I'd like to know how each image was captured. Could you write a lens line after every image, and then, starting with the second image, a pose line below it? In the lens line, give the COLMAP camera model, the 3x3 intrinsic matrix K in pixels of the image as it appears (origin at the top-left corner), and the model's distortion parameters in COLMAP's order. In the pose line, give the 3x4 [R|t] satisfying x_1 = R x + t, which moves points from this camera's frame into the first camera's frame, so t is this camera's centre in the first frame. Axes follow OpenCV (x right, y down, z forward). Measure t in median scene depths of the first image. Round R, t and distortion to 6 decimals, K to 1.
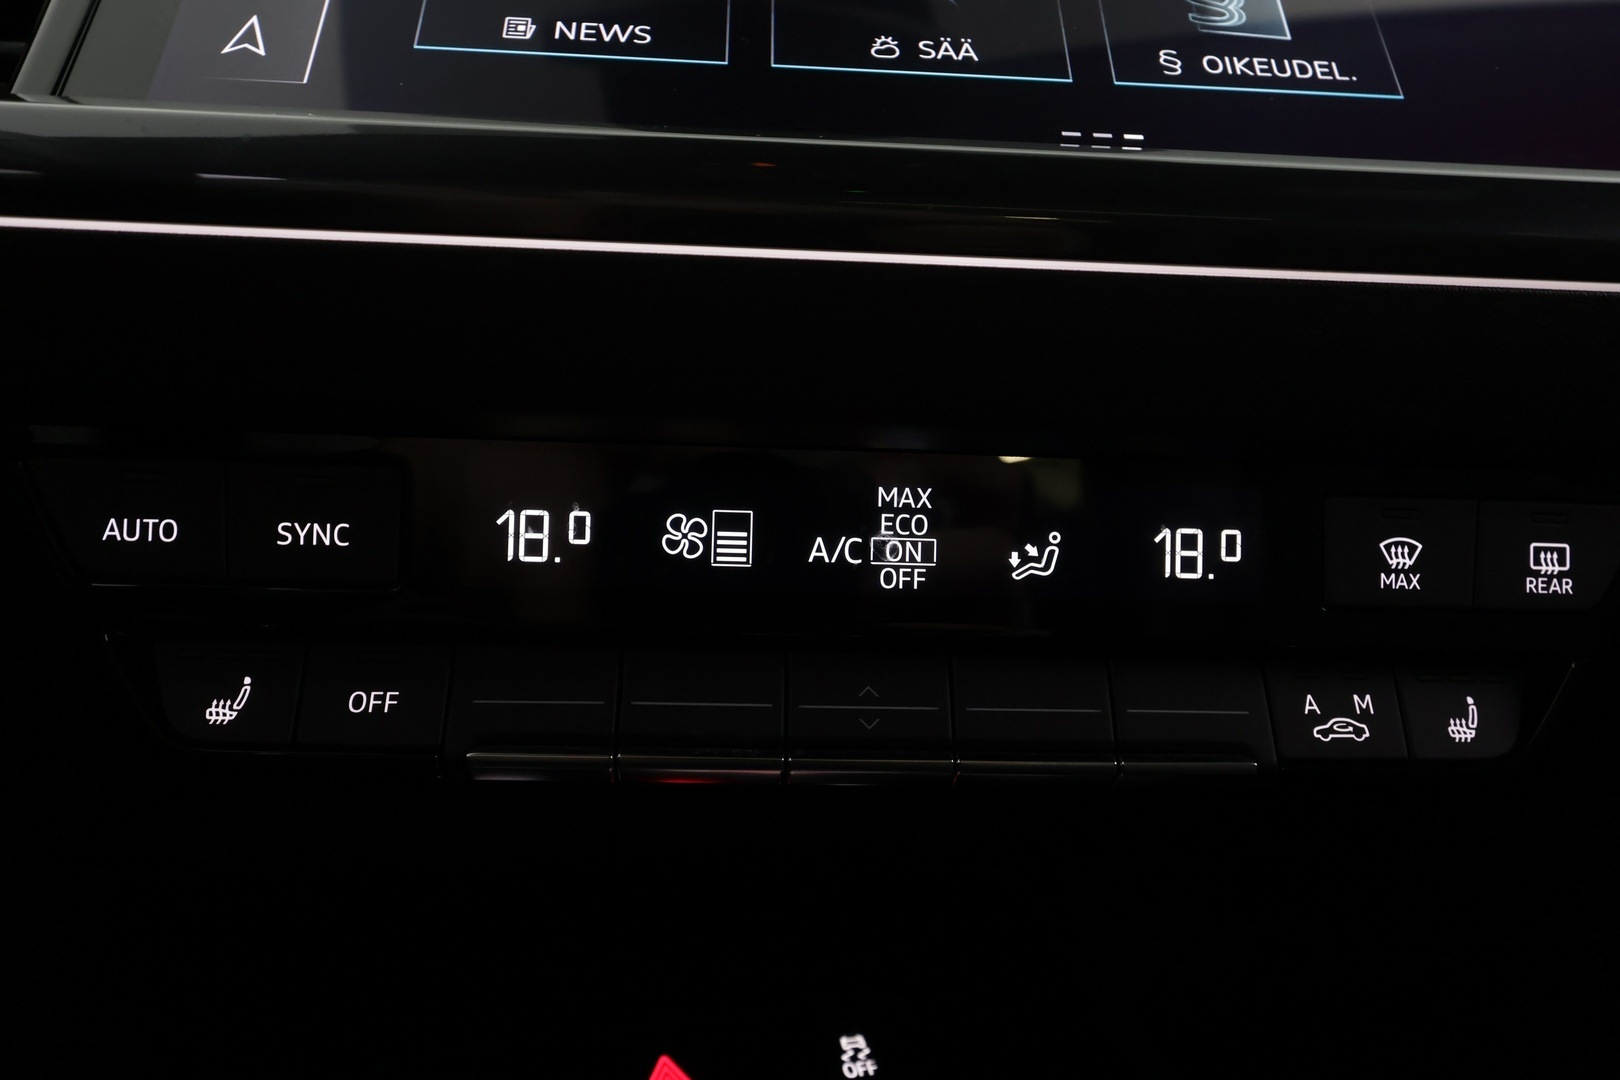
lens RADIAL K [[1094.7, 0, 810.0], [0, 1094.7, 540.0], [0, 0, 1]] dist [0.010576, -0.007465]
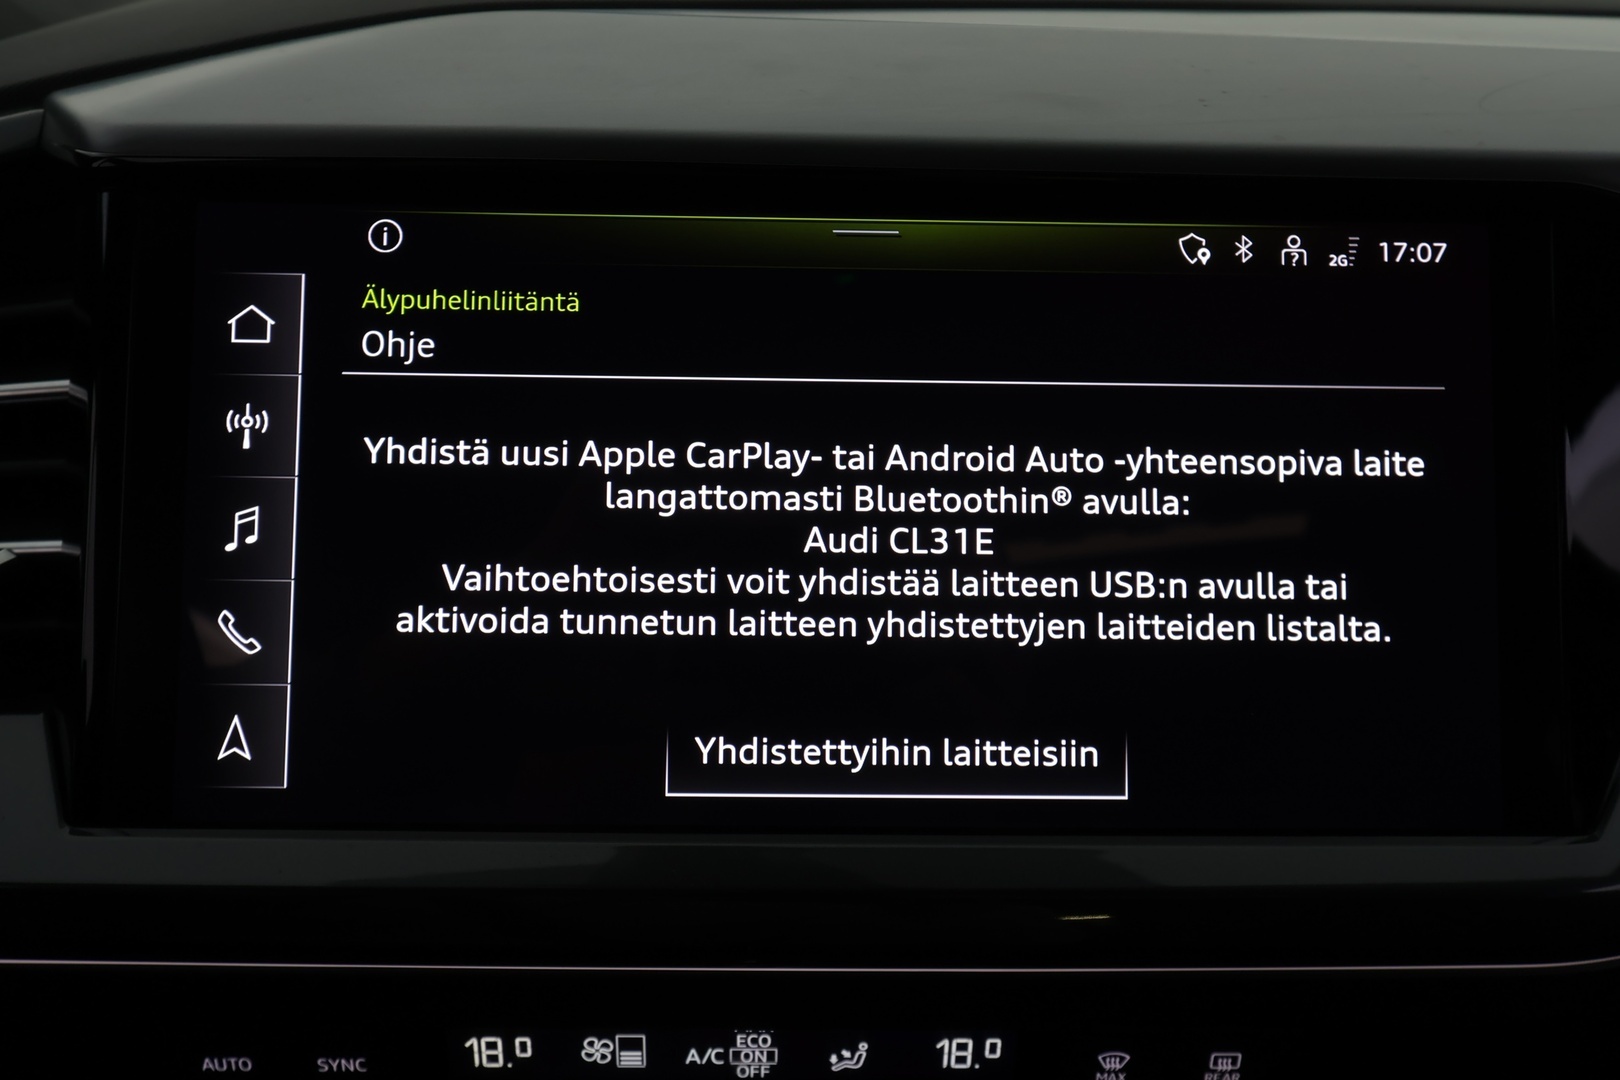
lens RADIAL K [[1323.6, 0, 805.1], [0, 1323.6, 547.6], [0, 0, 1]] dist [0.002596, -0.005633]
pose [[0.998908, 0.015960, -0.043909, 0.215771], [0.002825, 0.917490, 0.397750, -1.263930], [0.046634, -0.397439, 0.916443, -0.293952]]
